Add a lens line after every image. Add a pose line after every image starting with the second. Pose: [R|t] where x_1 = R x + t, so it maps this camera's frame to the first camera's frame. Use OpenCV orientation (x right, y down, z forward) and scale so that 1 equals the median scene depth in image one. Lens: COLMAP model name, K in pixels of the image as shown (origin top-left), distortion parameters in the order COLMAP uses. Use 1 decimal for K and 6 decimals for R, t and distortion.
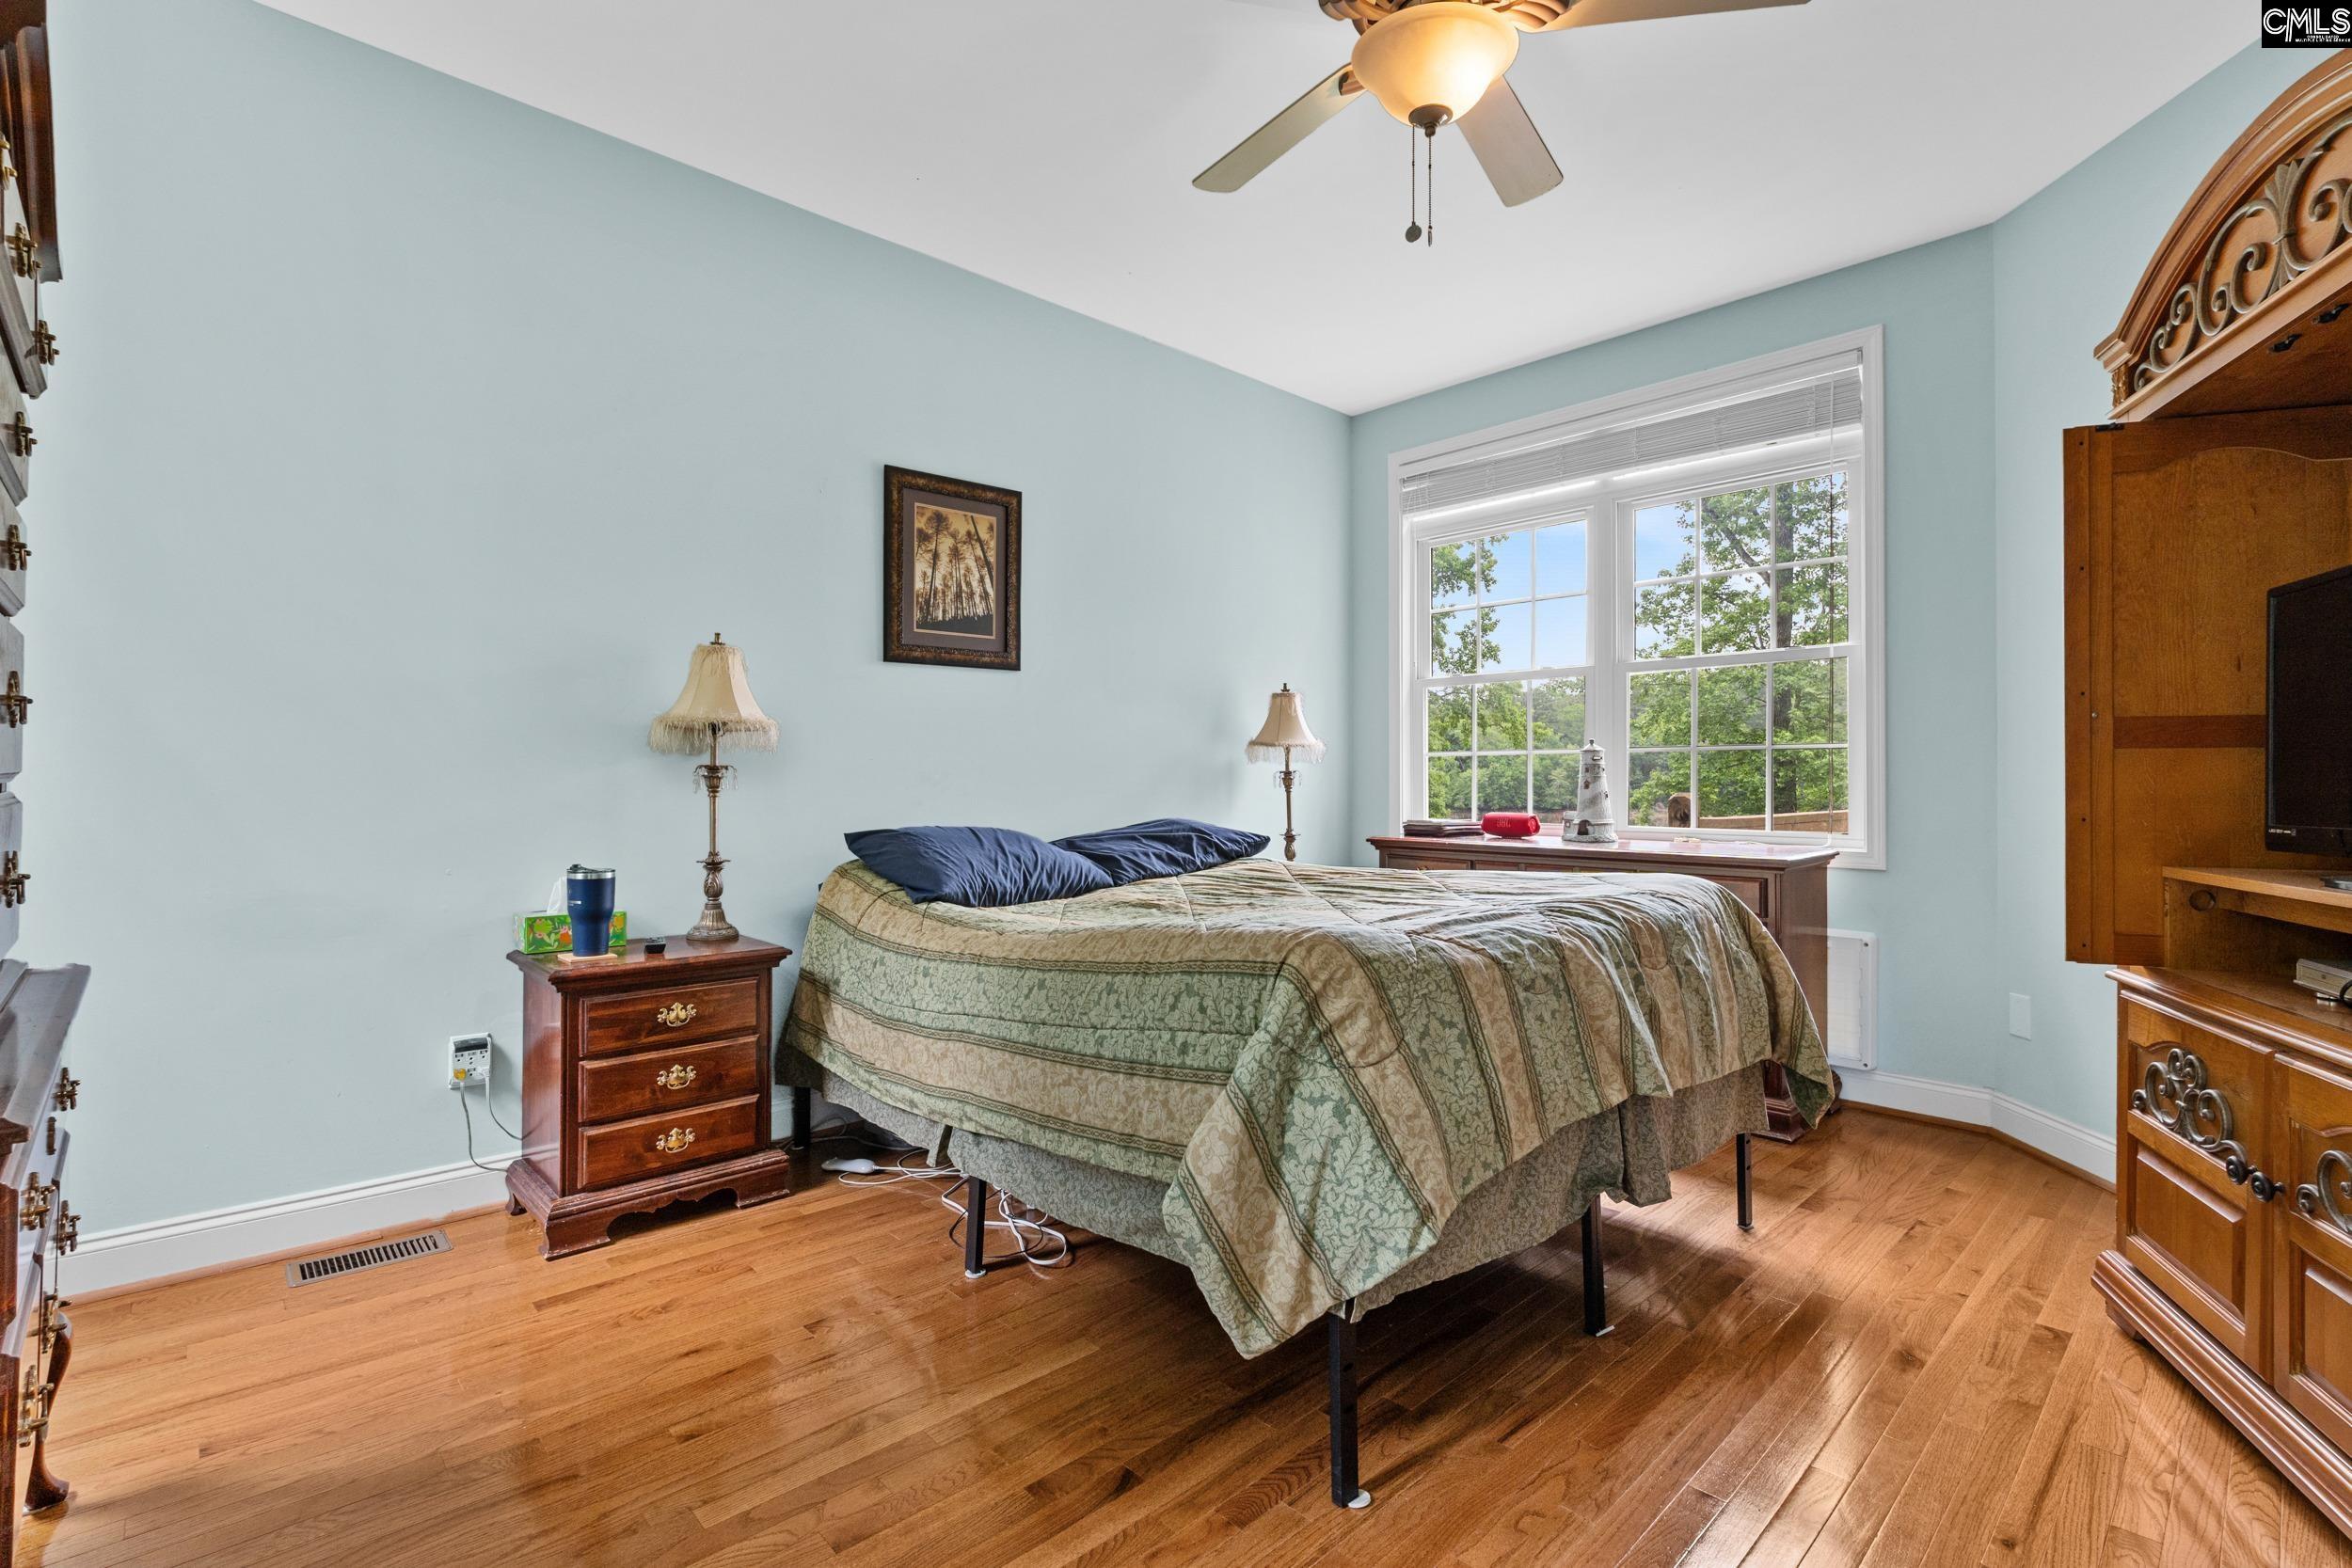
lens RADIAL K [[1085.3, 0, 1166.4], [0, 1085.3, 784.8], [0, 0, 1]] dist [-0.000480, -0.000657]
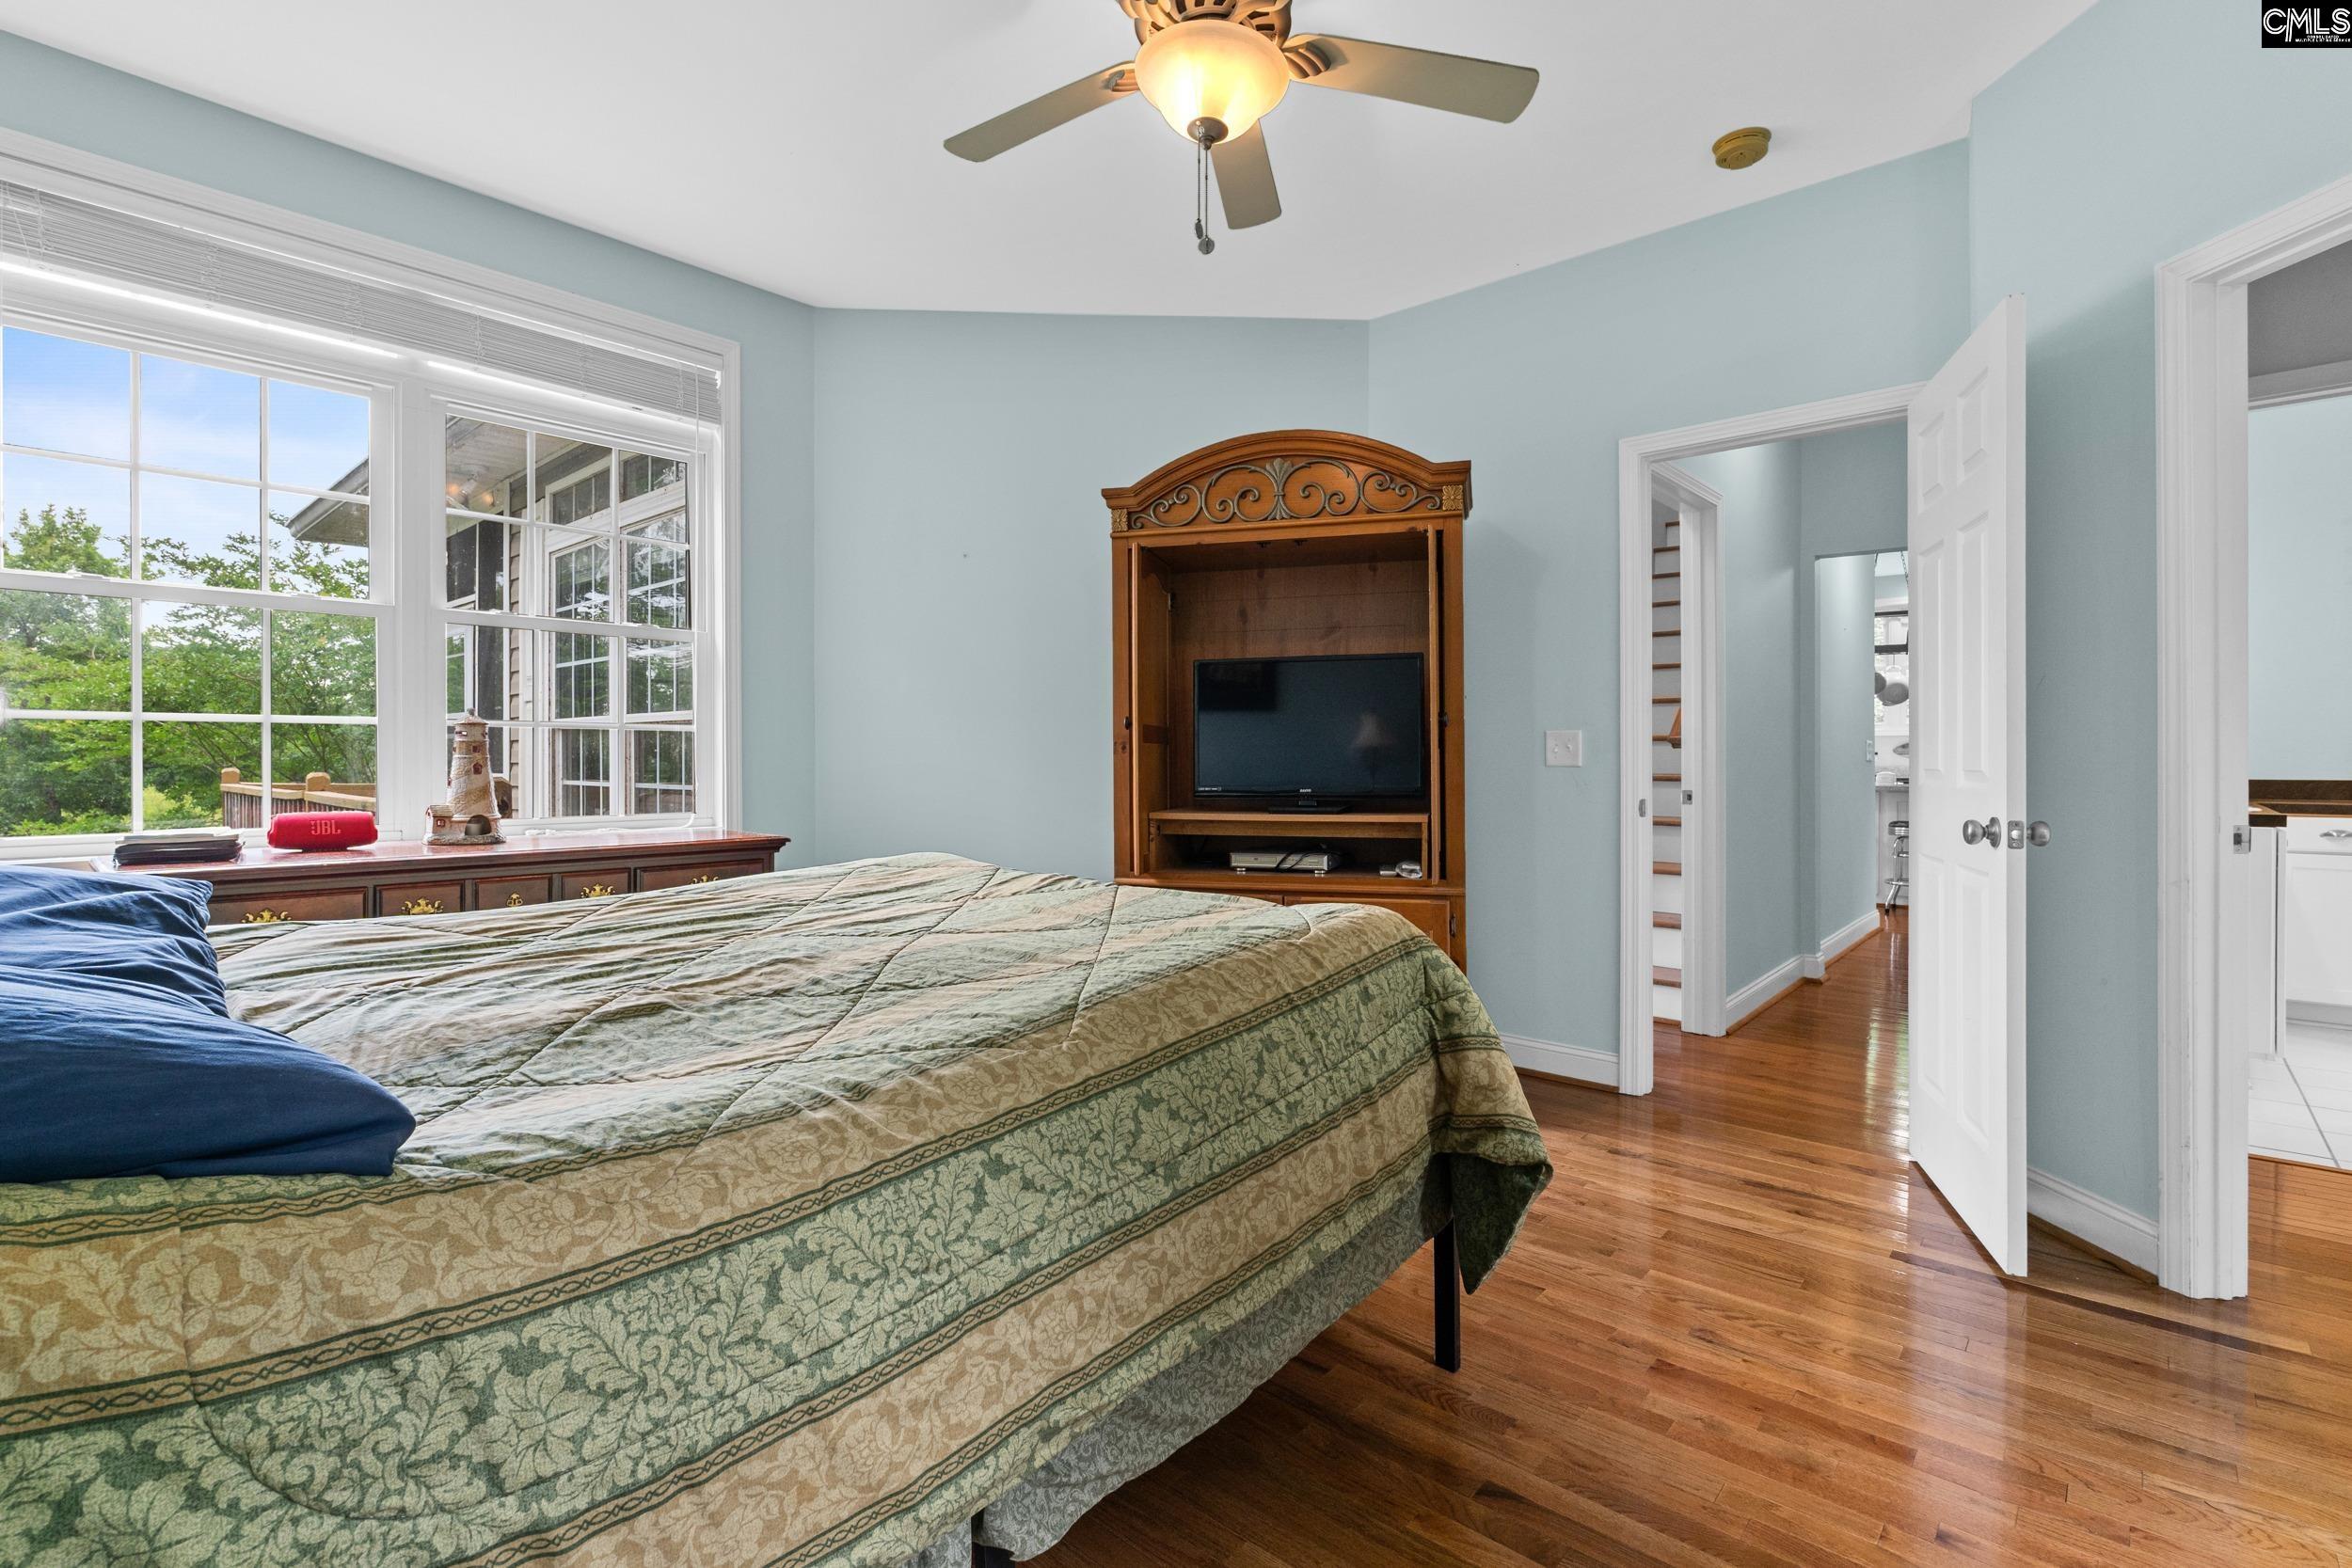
lens RADIAL K [[1085.3, 0, 1165.6], [0, 1085.3, 763.7], [0, 0, 1]] dist [-0.000480, -0.000657]
pose [[-0.085638, -0.009619, 0.996280, -0.459256], [0.002184, 0.999949, 0.009842, -0.010675], [-0.996324, 0.003019, -0.085613, 0.650715]]
